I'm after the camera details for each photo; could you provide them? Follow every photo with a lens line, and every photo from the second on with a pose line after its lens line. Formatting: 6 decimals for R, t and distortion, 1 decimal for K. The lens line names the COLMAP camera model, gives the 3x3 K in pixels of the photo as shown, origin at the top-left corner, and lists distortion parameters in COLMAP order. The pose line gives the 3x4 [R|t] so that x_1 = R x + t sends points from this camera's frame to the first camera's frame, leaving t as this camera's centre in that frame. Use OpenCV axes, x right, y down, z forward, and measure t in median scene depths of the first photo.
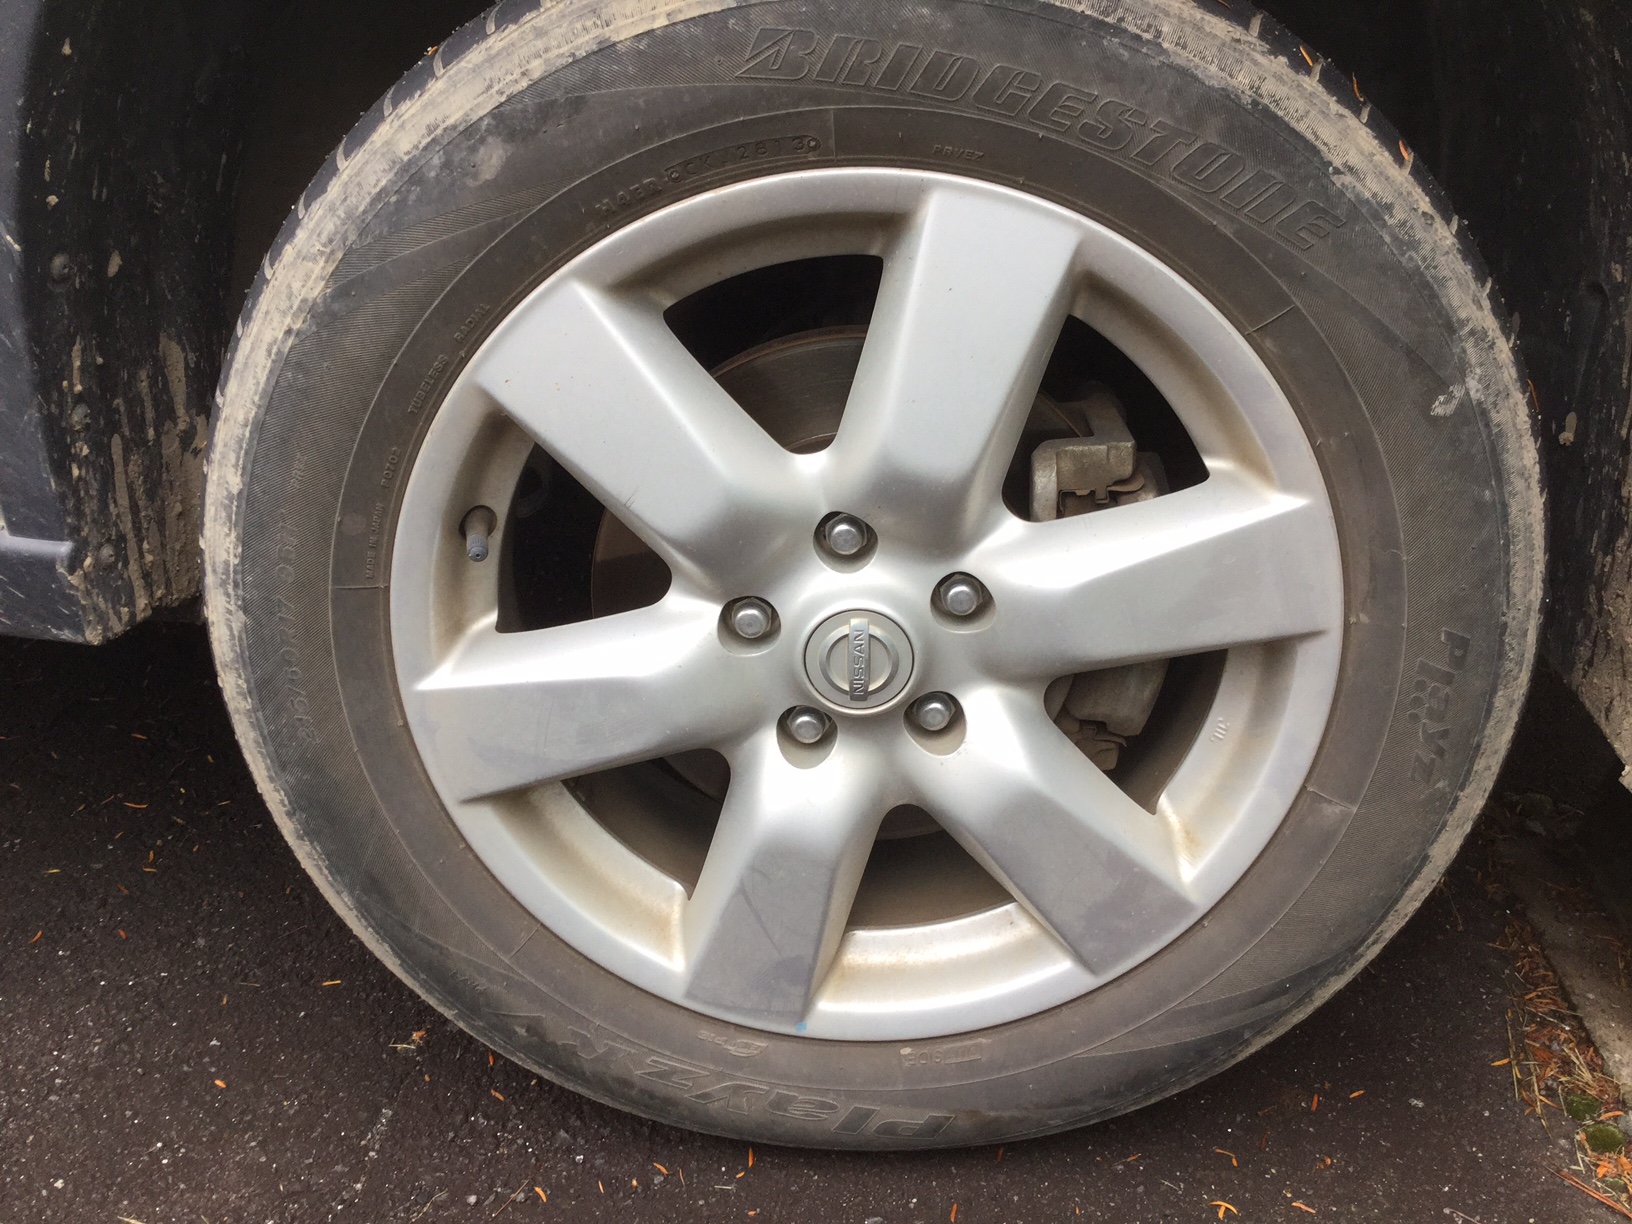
lens RADIAL K [[1500.3, 0, 819.5], [0, 1500.3, 614.3], [0, 0, 1]] dist [0.080225, -0.147085]
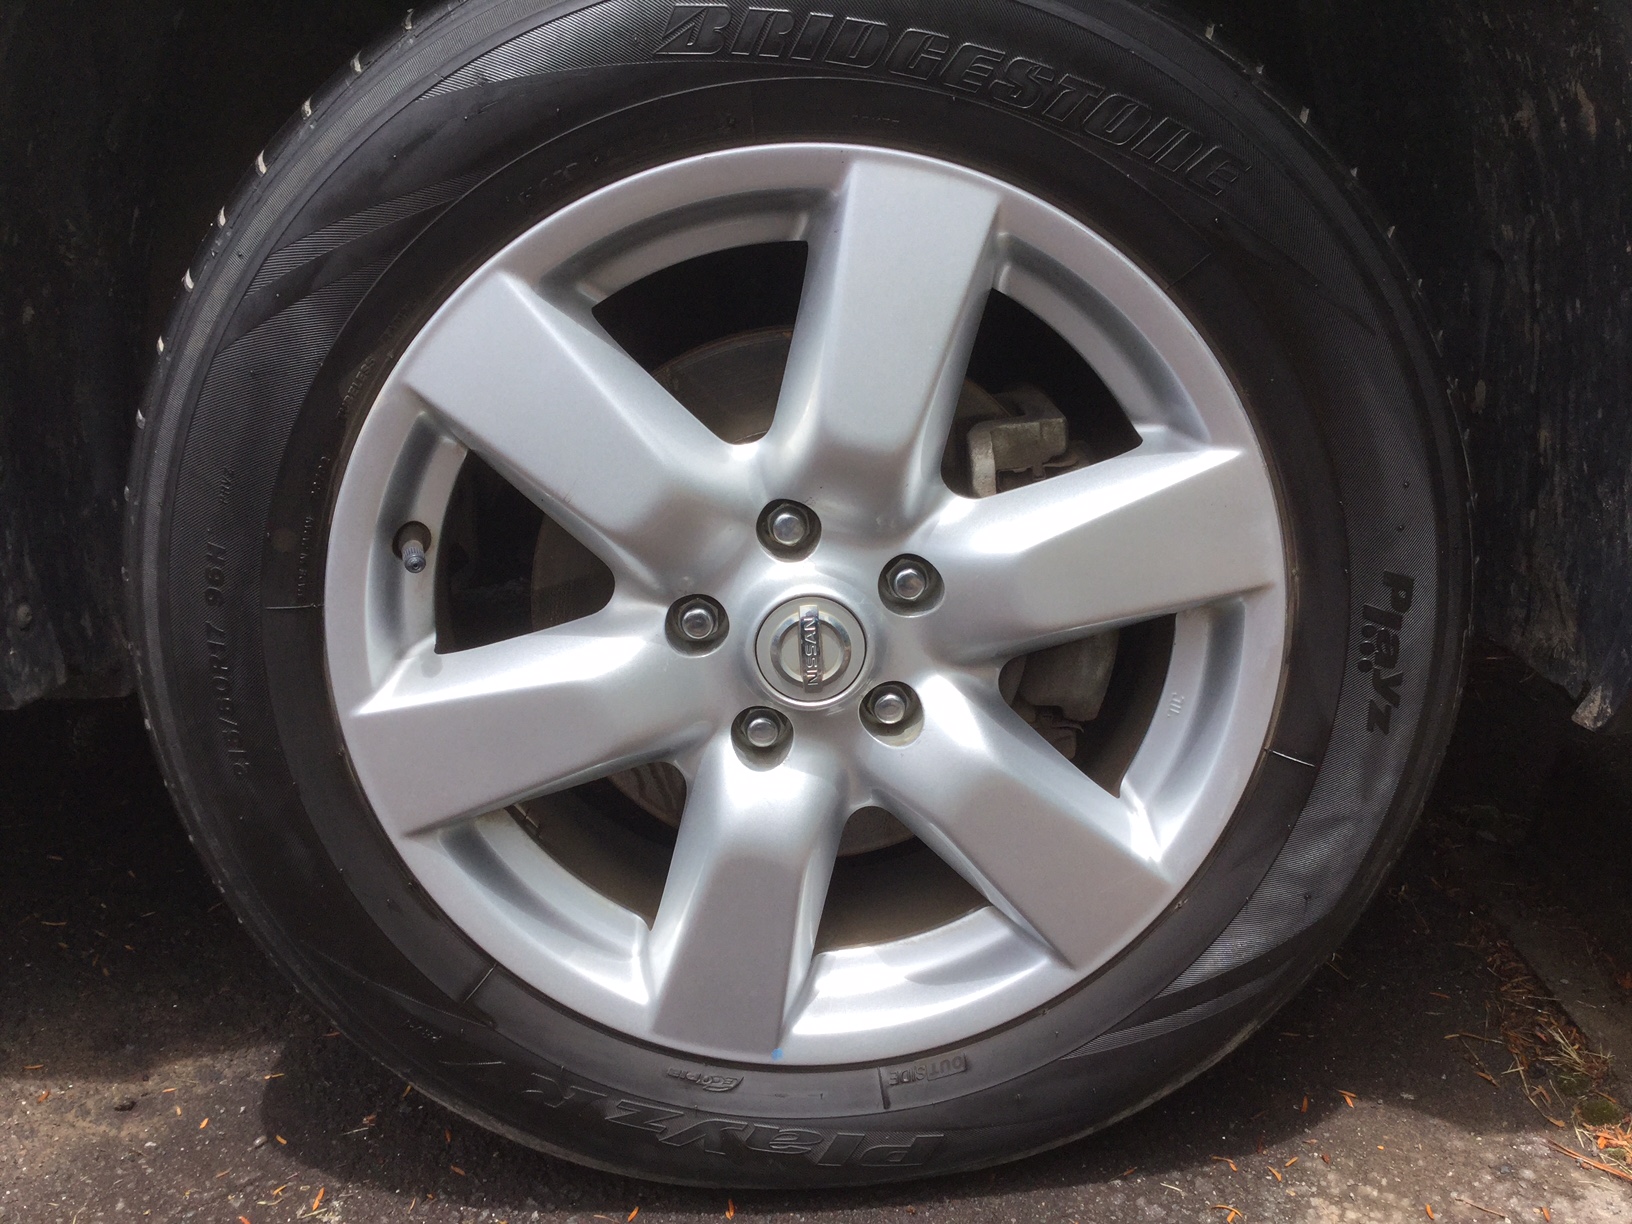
lens RADIAL K [[1500.3, 0, 816.0], [0, 1500.3, 610.7], [0, 0, 1]] dist [0.080225, -0.147085]
pose [[0.996040, -0.069397, 0.055573, -0.022726], [0.074941, 0.991661, -0.104845, 0.105764], [-0.047834, 0.108595, 0.992935, 0.018280]]
